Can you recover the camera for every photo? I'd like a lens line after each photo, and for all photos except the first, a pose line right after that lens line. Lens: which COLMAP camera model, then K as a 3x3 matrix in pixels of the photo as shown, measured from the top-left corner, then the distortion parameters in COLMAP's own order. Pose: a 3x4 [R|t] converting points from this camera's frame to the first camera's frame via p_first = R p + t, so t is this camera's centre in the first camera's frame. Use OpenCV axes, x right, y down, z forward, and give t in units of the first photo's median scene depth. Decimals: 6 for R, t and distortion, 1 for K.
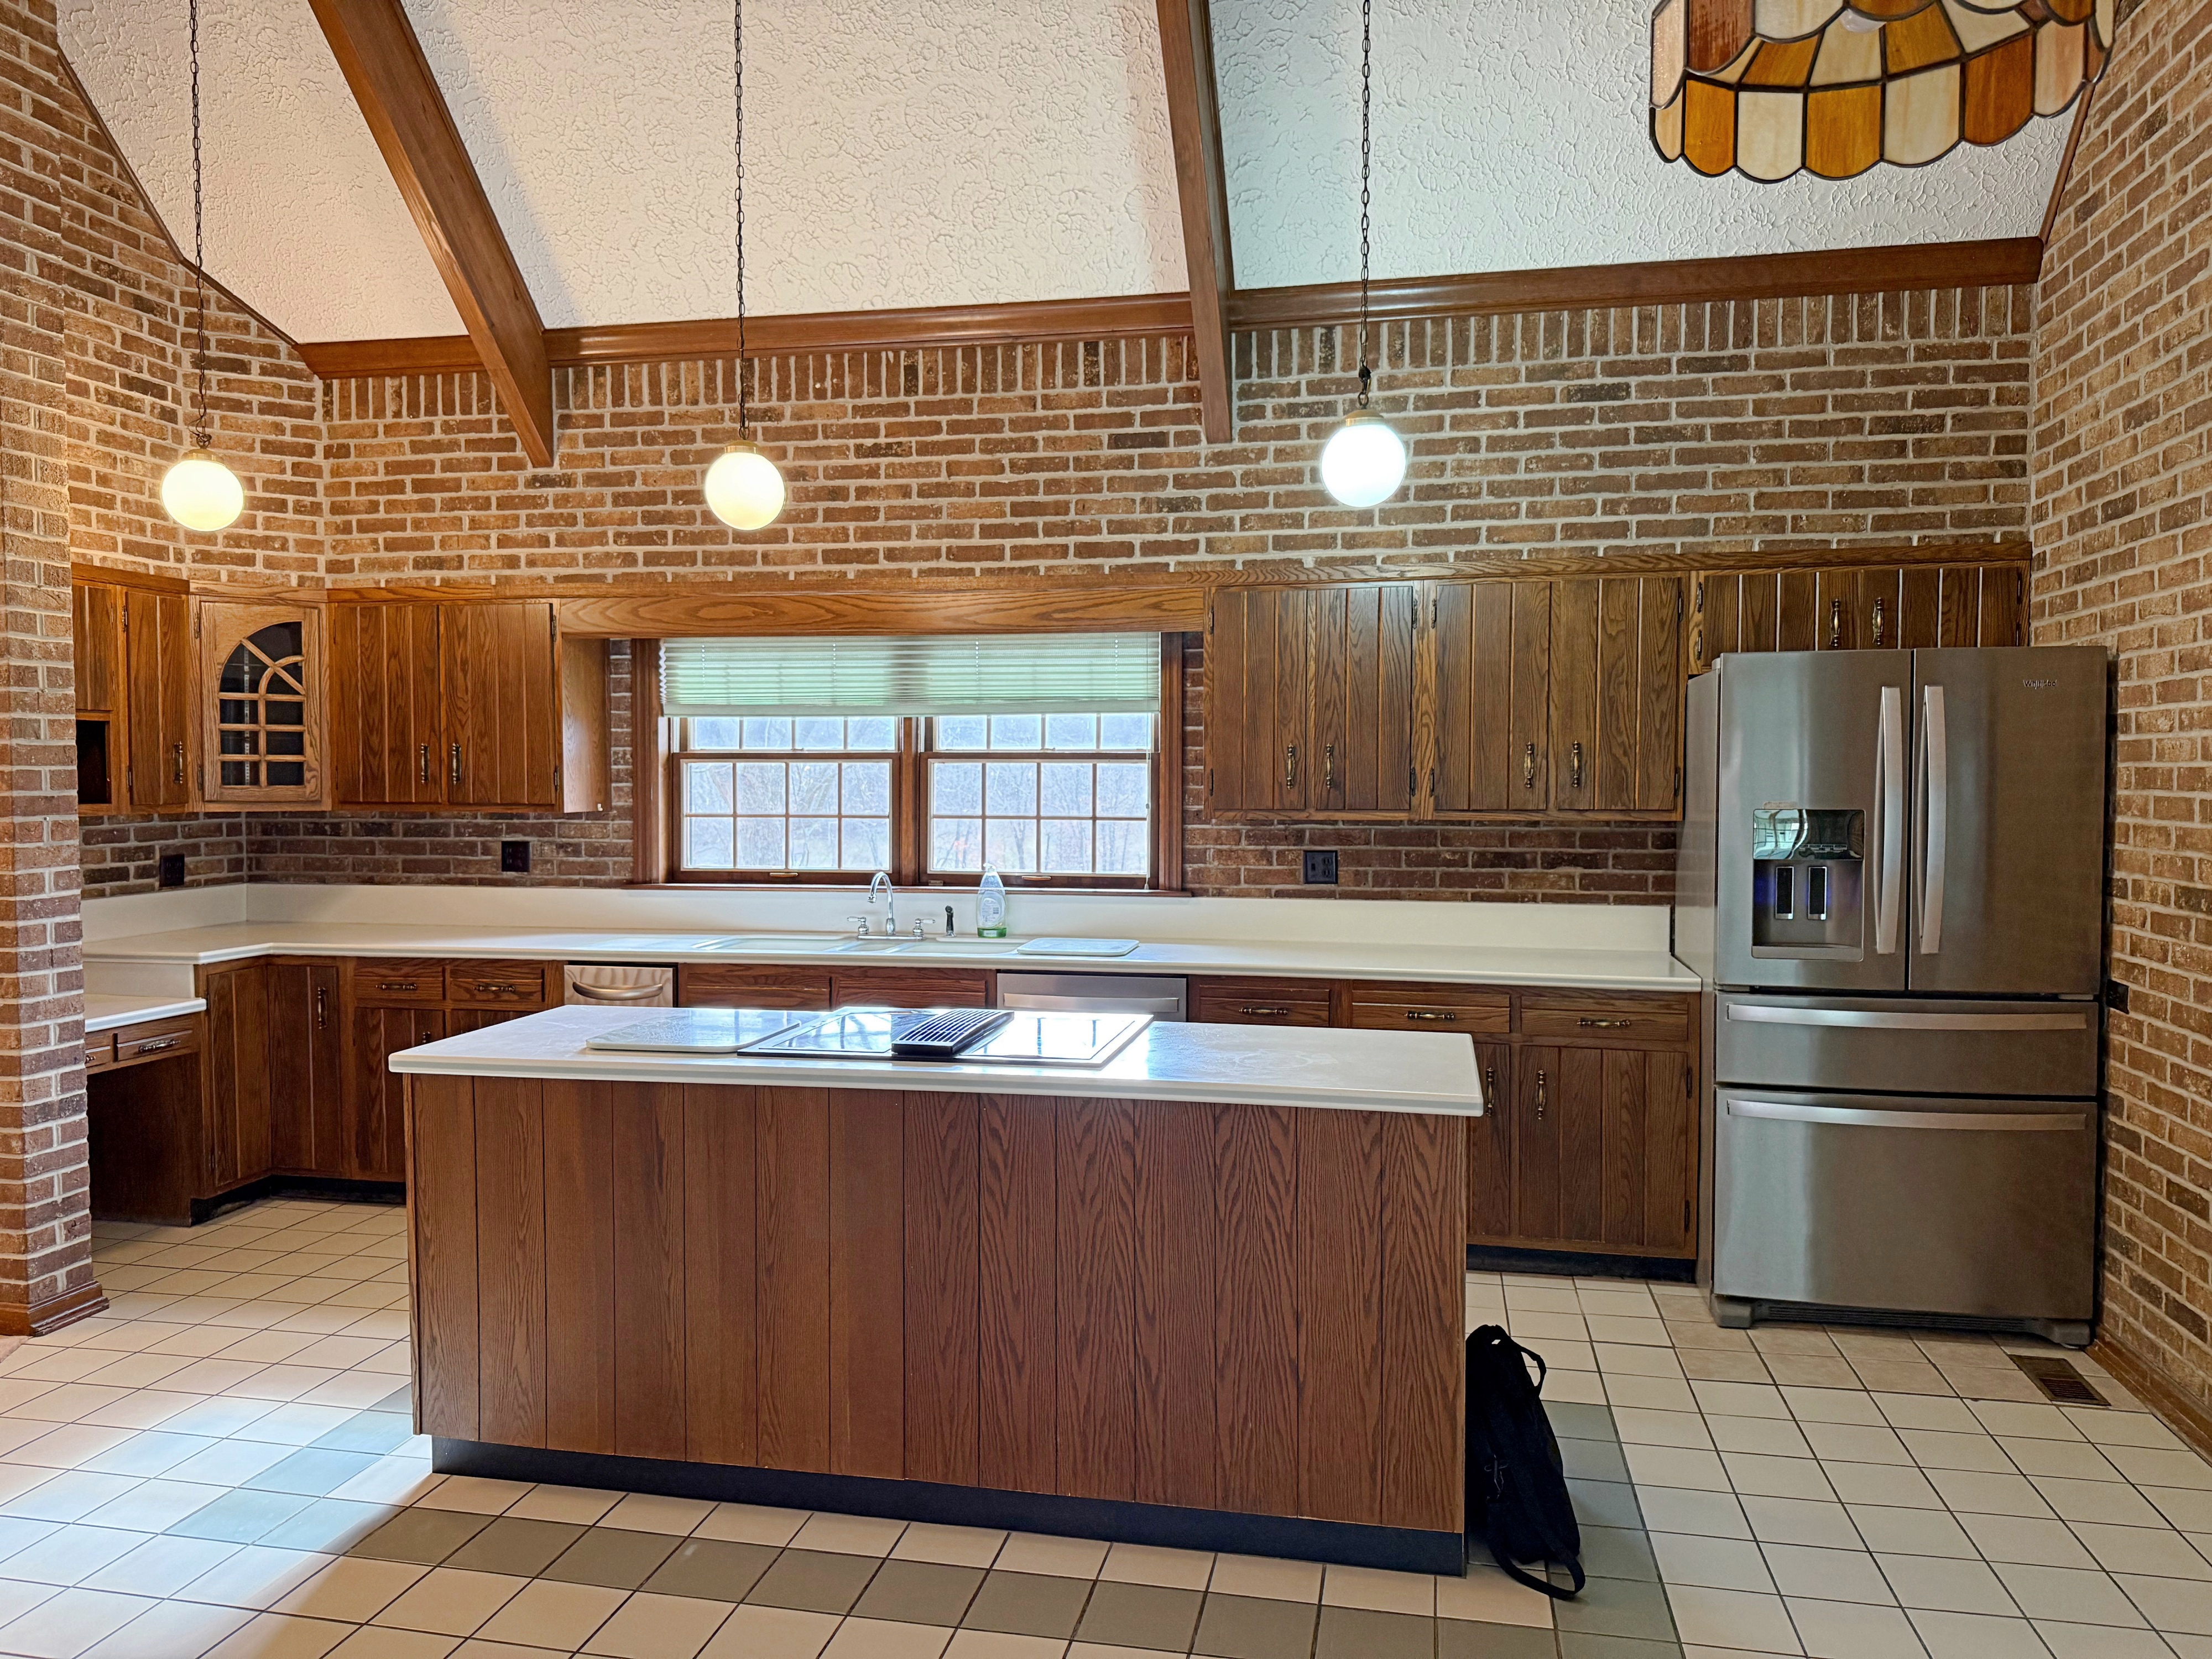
lens RADIAL K [[1608.5, 0, 1106.0], [0, 1608.5, 836.6], [0, 0, 1]] dist [0.078316, -0.100732]
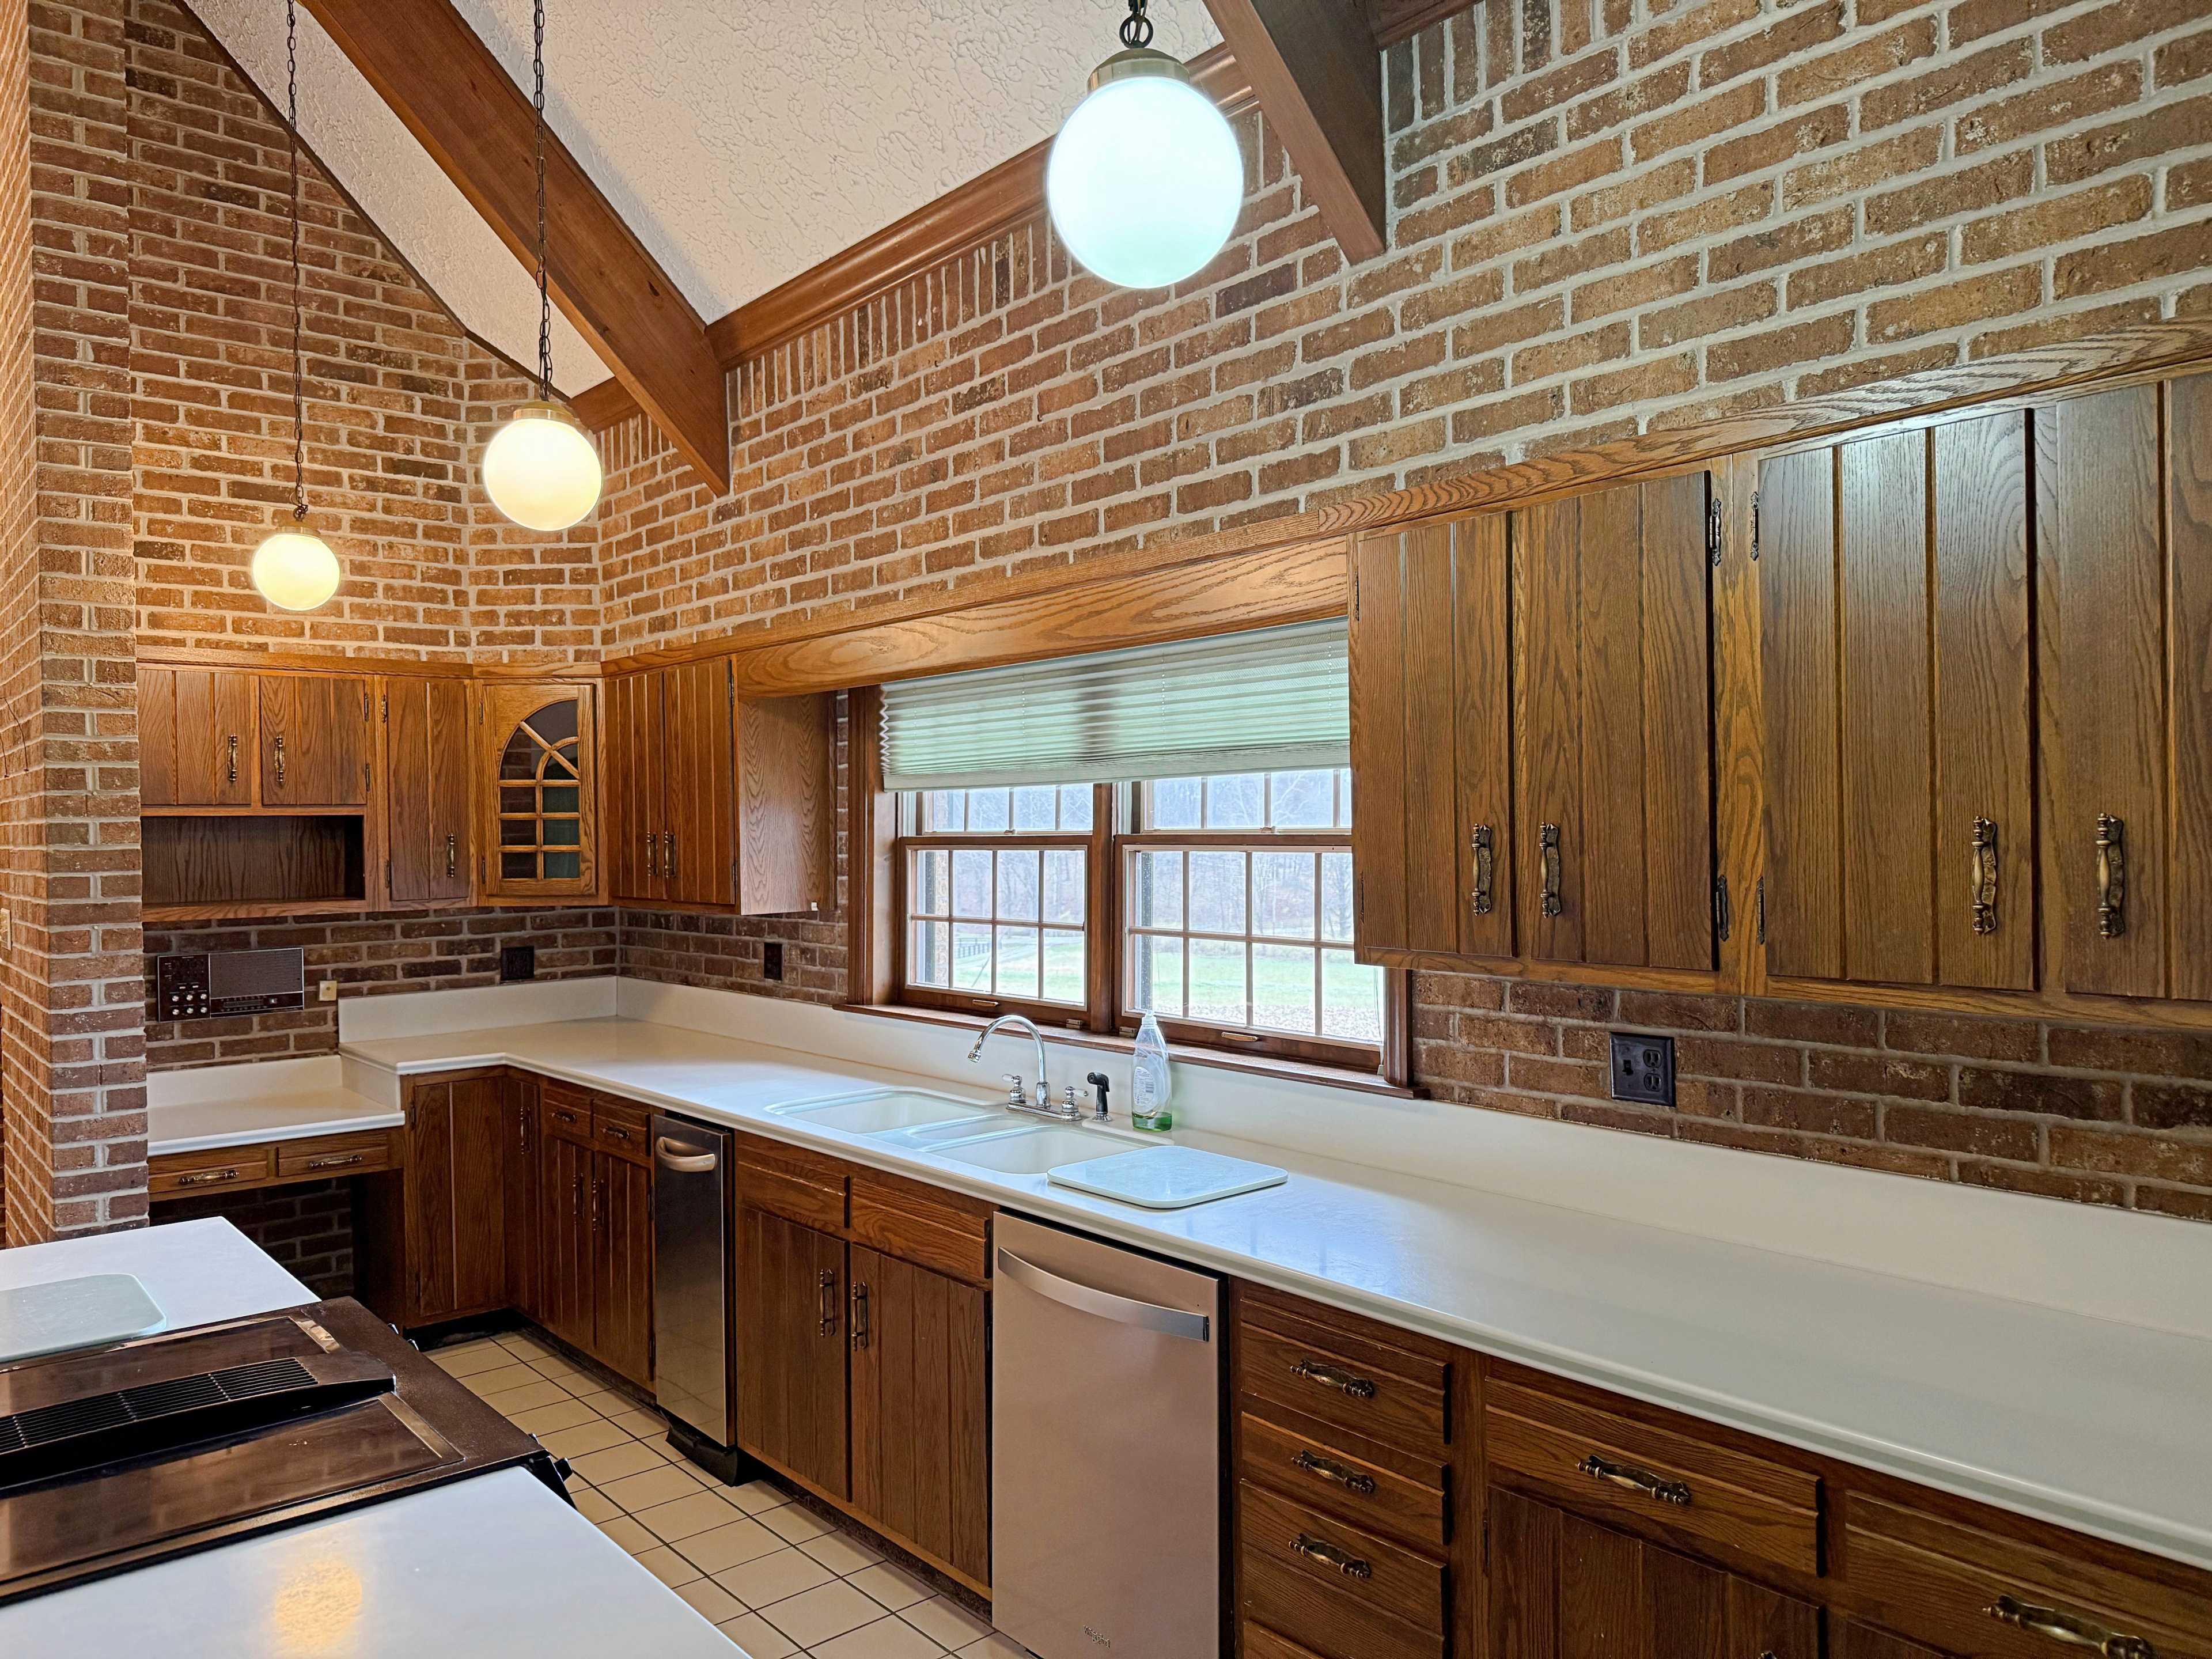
lens RADIAL K [[1608.5, 0, 1033.4], [0, 1608.5, 820.0], [0, 0, 1]] dist [0.078316, -0.100732]
pose [[0.774228, -0.013630, -0.632760, 0.305544], [-0.011036, 0.999325, -0.035030, -0.037517], [0.632810, 0.034104, 0.773555, 0.495026]]
